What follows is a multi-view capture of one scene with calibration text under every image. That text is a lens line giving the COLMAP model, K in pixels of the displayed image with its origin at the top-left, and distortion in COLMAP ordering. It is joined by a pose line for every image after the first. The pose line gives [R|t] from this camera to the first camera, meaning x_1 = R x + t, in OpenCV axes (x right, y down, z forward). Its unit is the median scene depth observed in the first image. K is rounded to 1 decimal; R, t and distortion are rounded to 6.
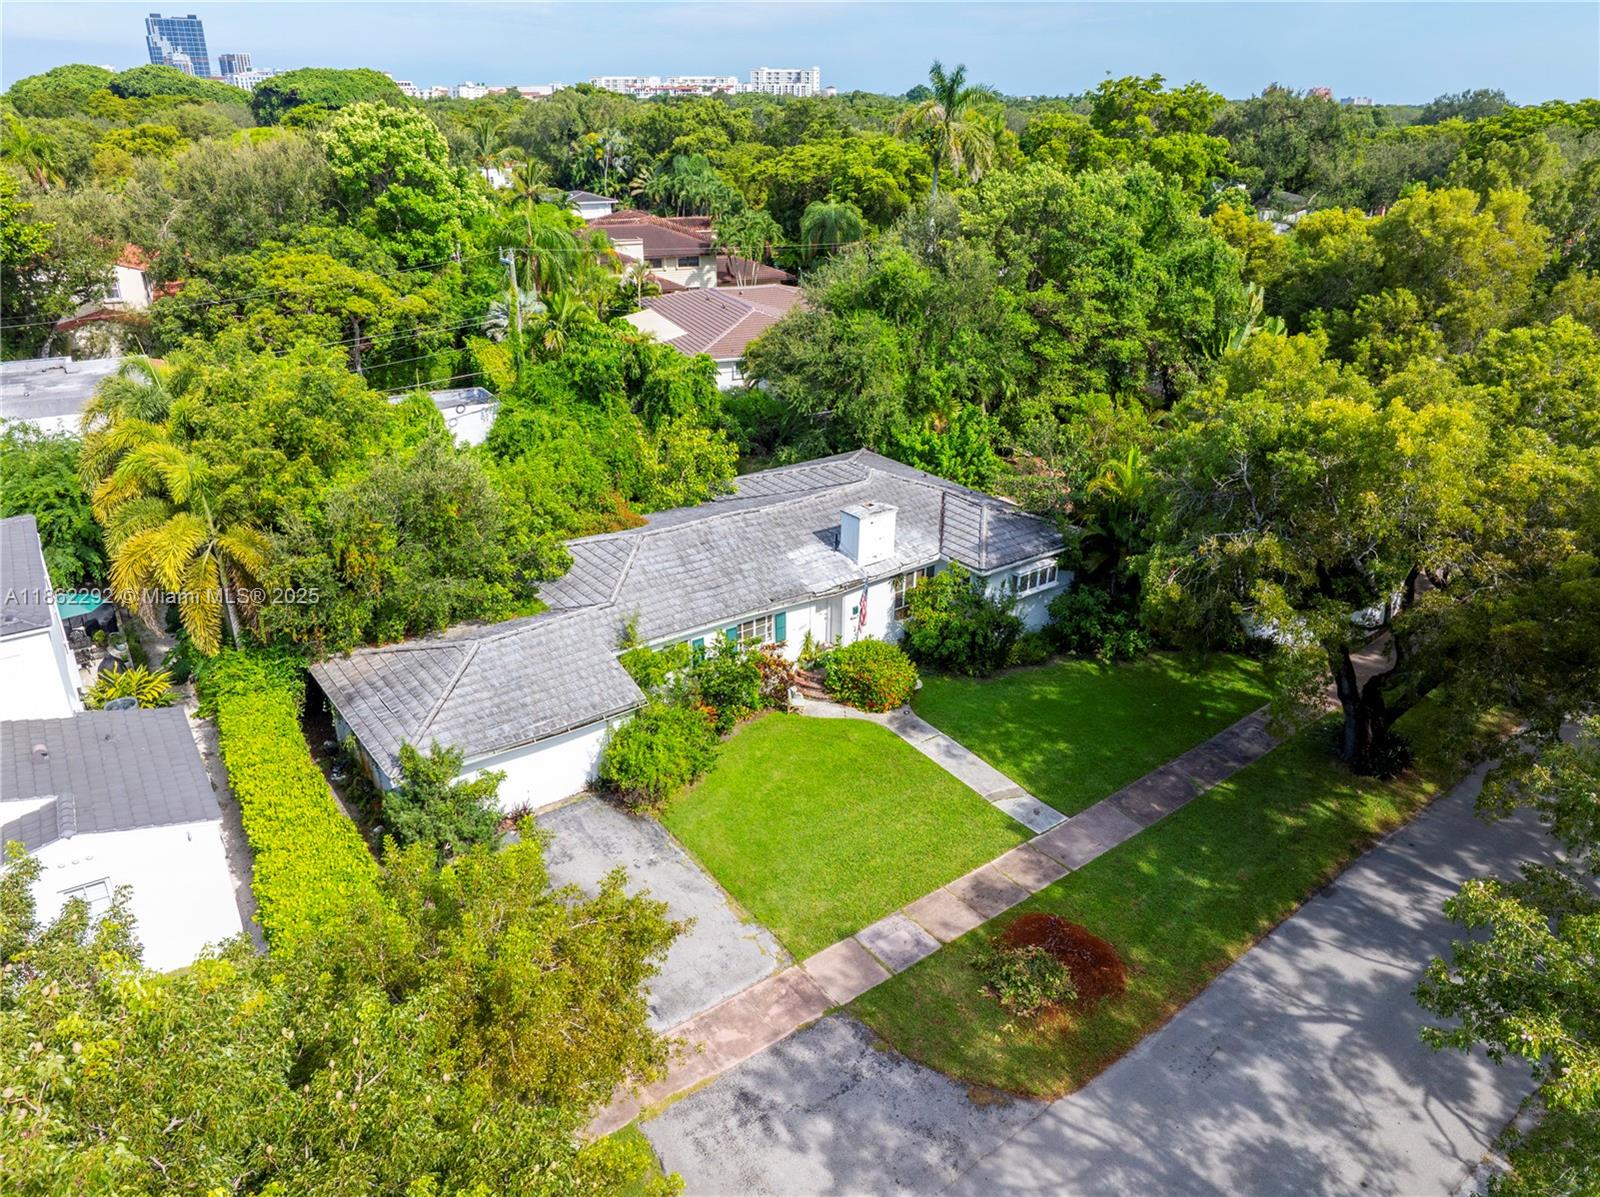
lens RADIAL K [[1126.7, 0, 798.5], [0, 1126.7, 605.9], [0, 0, 1]] dist [-0.036431, 0.000483]
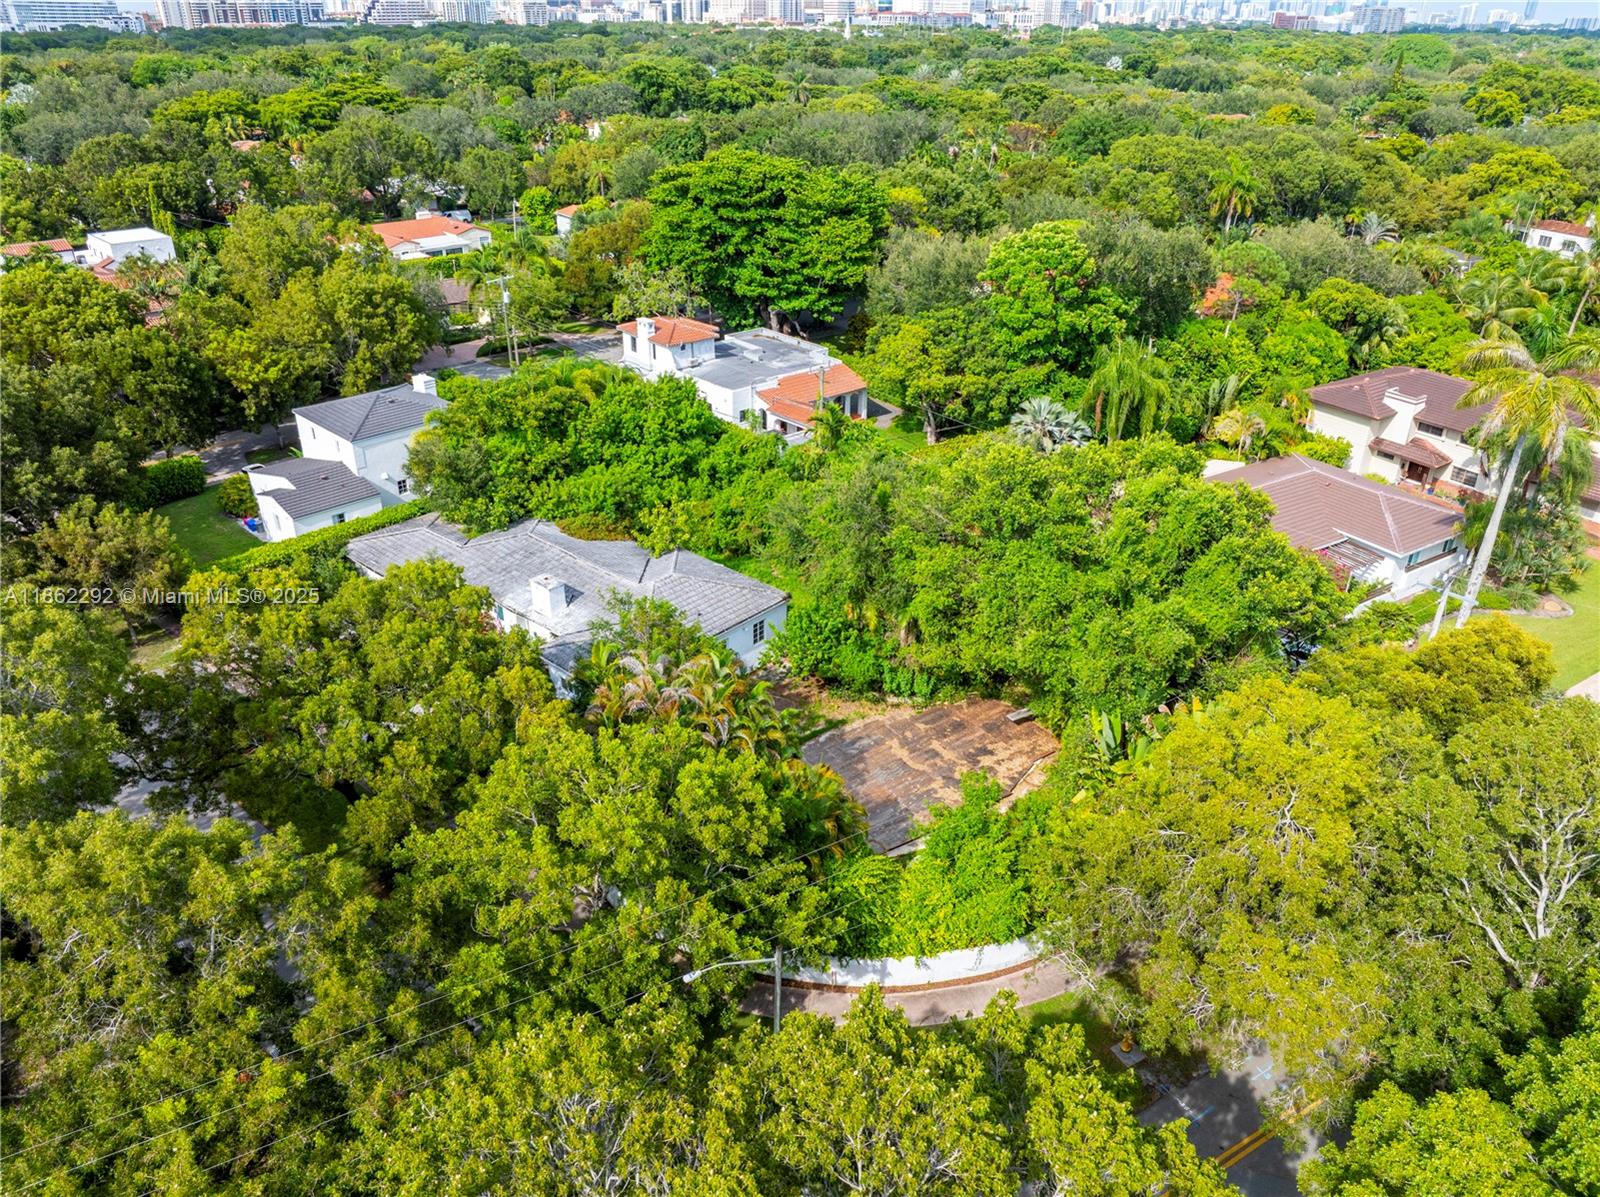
lens RADIAL K [[1126.7, 0, 798.5], [0, 1126.7, 605.9], [0, 0, 1]] dist [-0.036431, 0.000483]
pose [[0.199764, 0.459611, -0.865362, 1.122495], [-0.412646, 0.840489, 0.351143, -0.562072], [0.888717, 0.286942, 0.357557, 0.575273]]
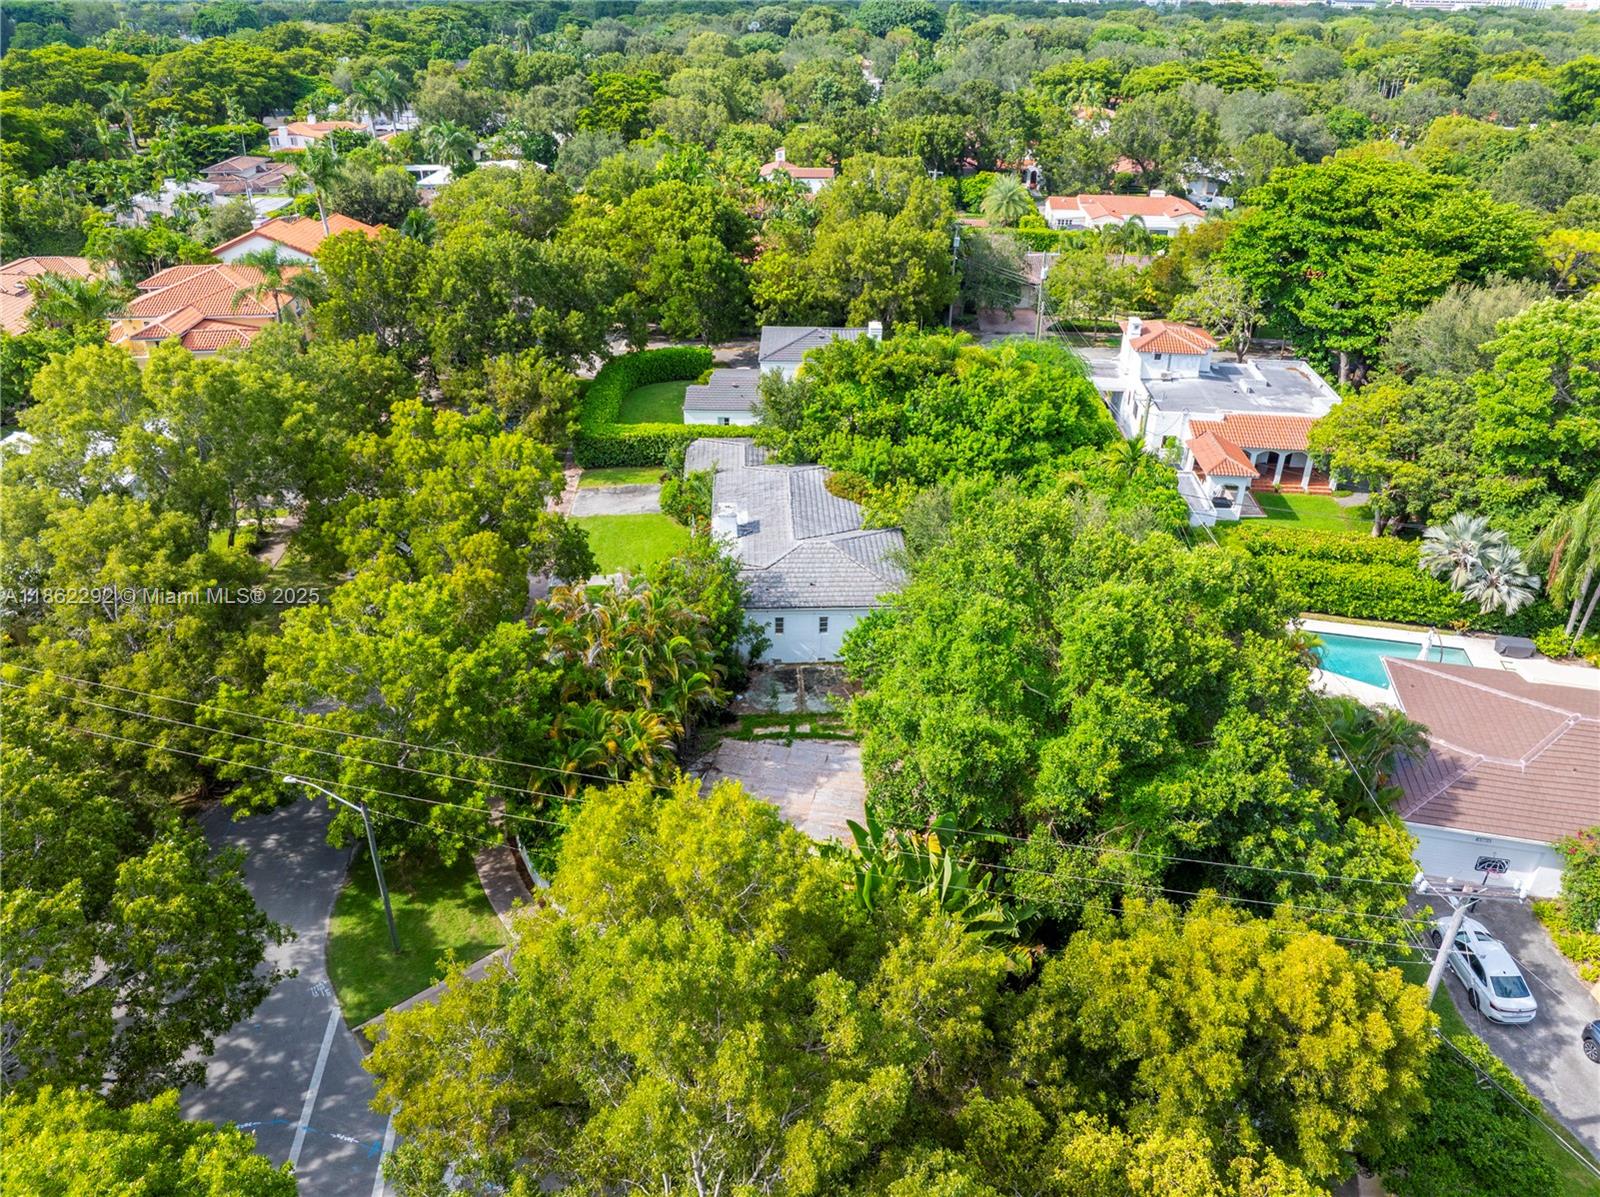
lens RADIAL K [[1126.7, 0, 798.5], [0, 1126.7, 605.9], [0, 0, 1]] dist [-0.036431, 0.000483]
pose [[-0.565578, 0.397115, -0.722787, 0.968976], [-0.351948, 0.676386, 0.647020, -0.845604], [0.745824, 0.620324, -0.242785, 1.192487]]
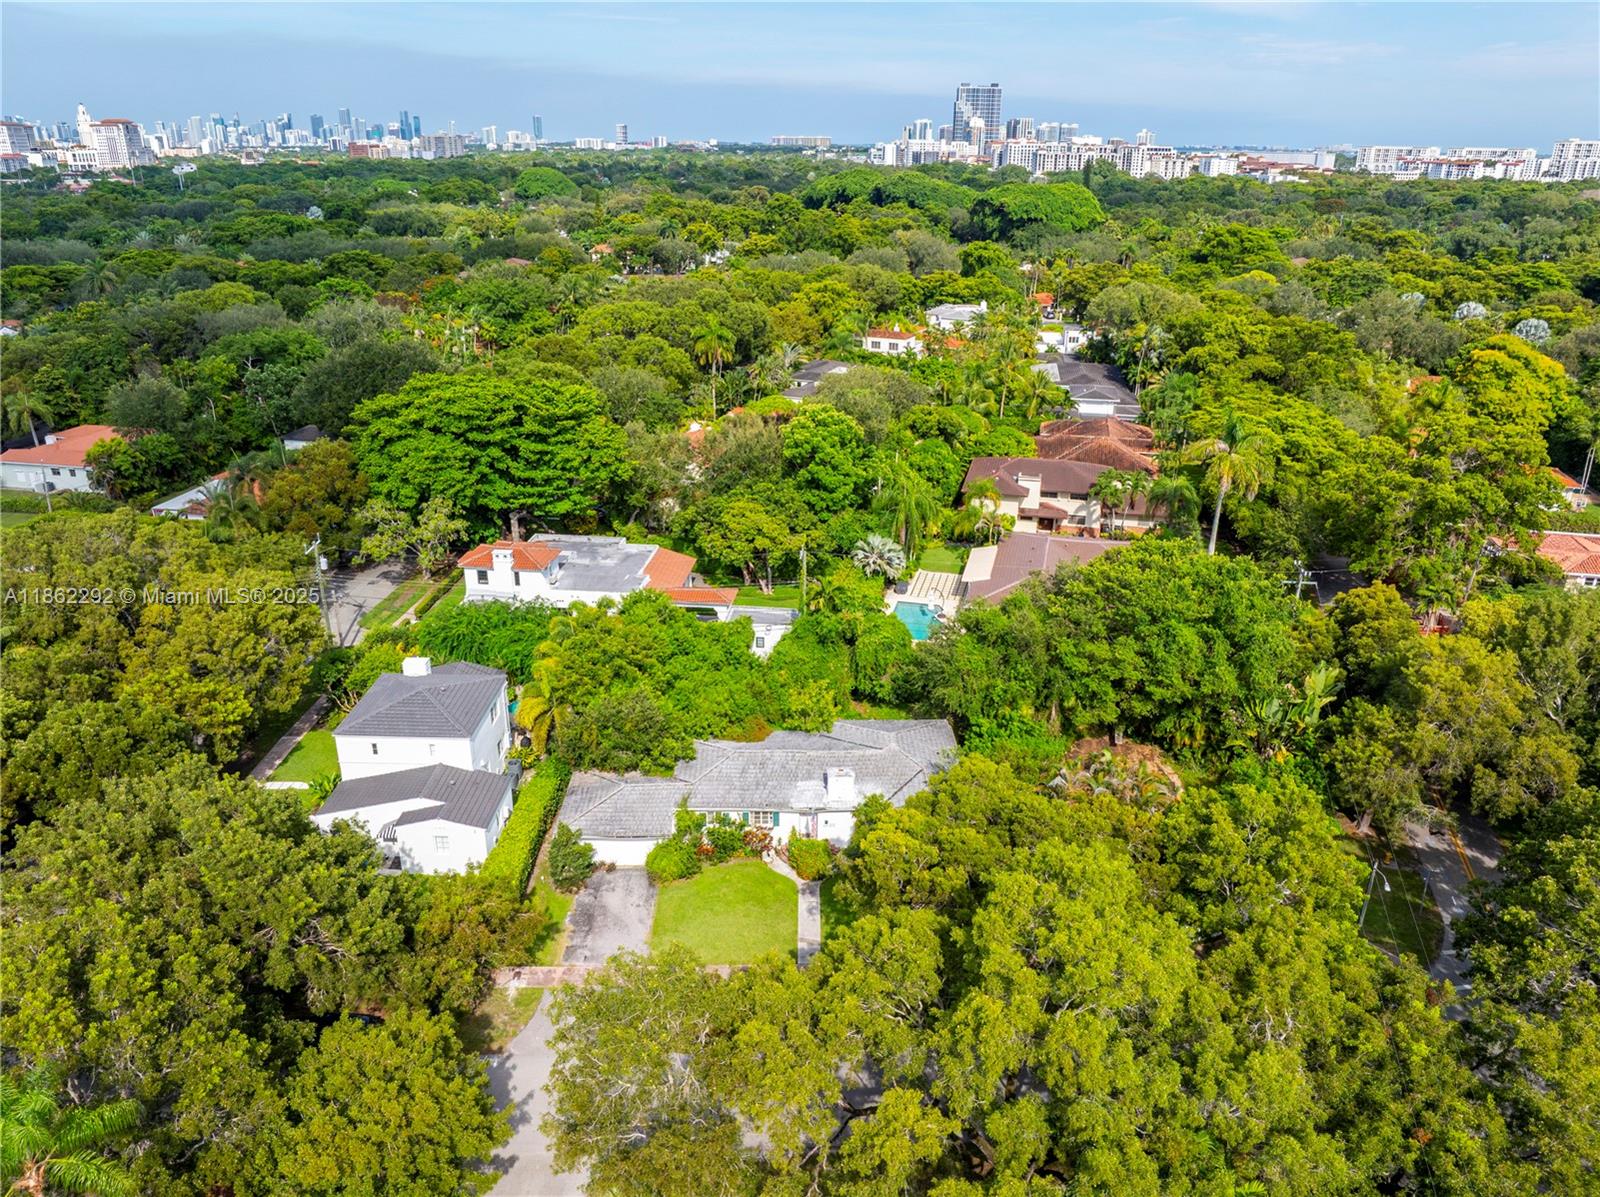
lens RADIAL K [[1126.7, 0, 798.5], [0, 1126.7, 605.9], [0, 0, 1]] dist [-0.036431, 0.000483]
pose [[0.812047, 0.222803, -0.539387, 0.710404], [-0.242048, 0.969592, 0.036104, -0.302487], [0.531030, 0.101240, 0.841283, -0.467714]]
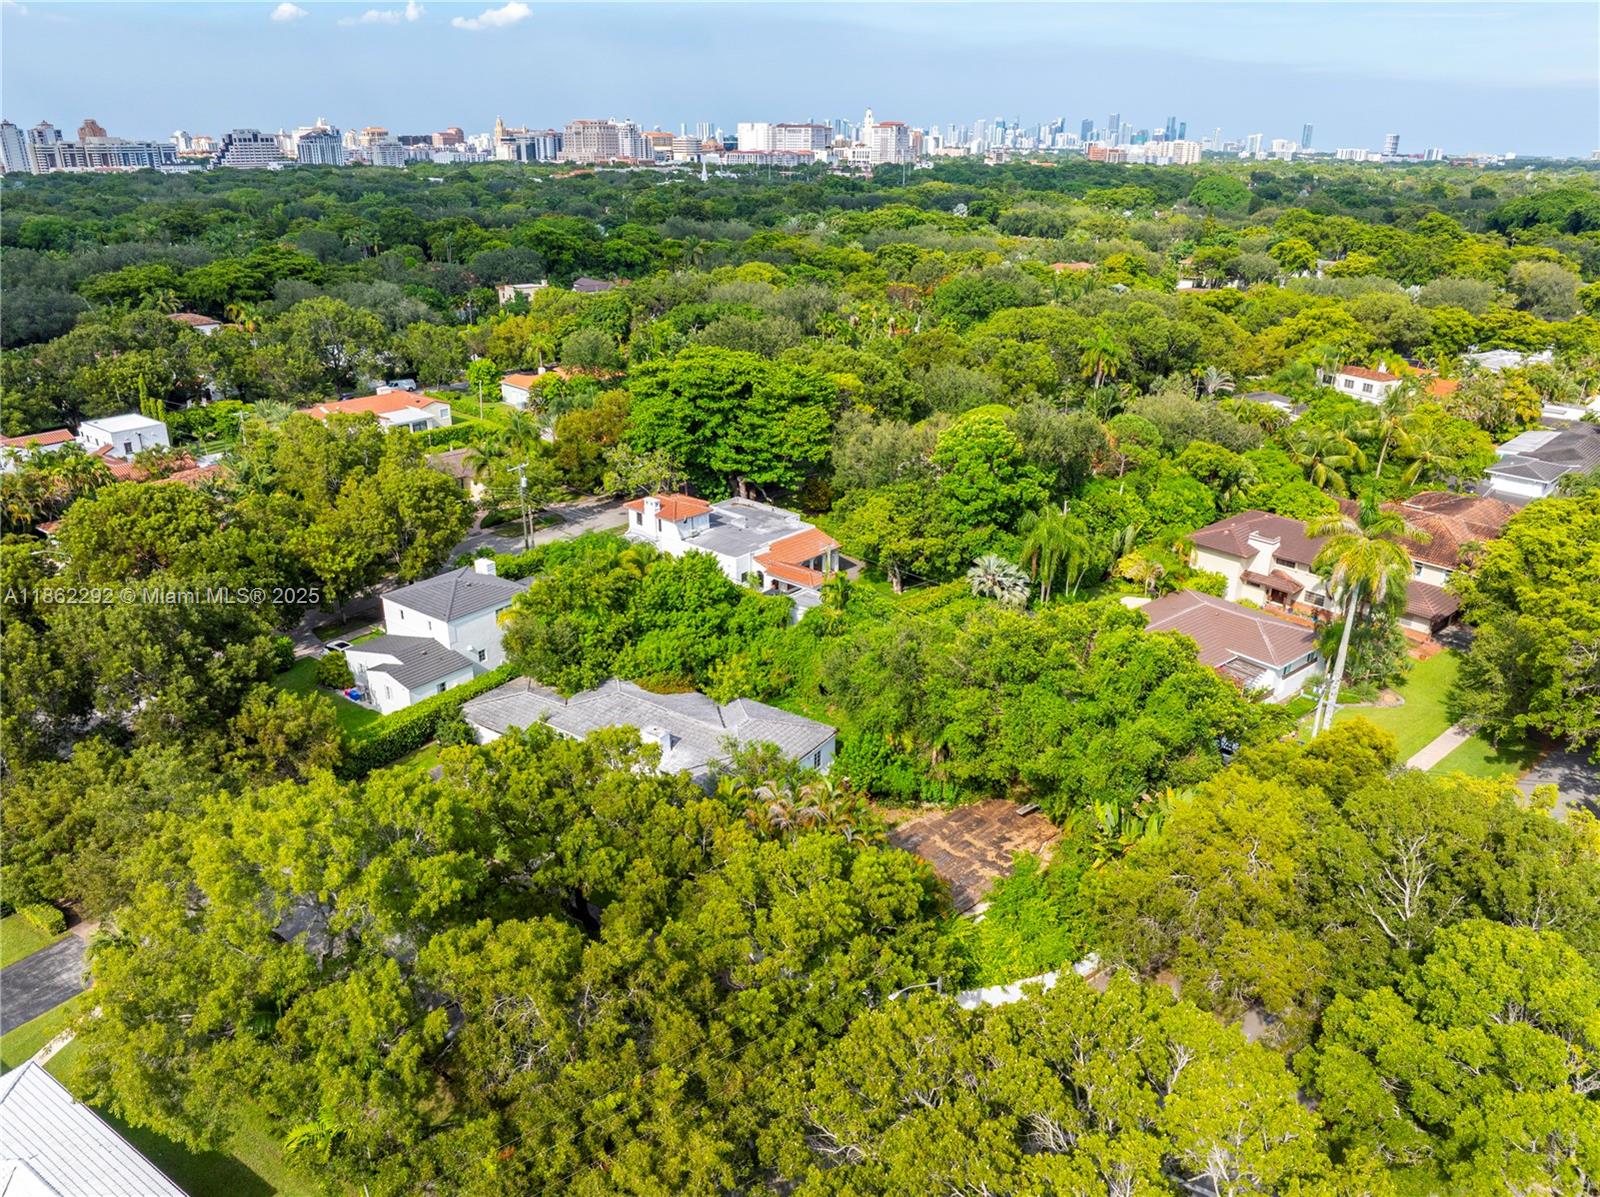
lens RADIAL K [[1126.7, 0, 798.5], [0, 1126.7, 605.9], [0, 0, 1]] dist [-0.036431, 0.000483]
pose [[0.324168, 0.359450, -0.875049, 1.358102], [-0.396287, 0.891524, 0.219411, -0.617618], [0.858995, 0.275644, 0.431449, 0.225011]]
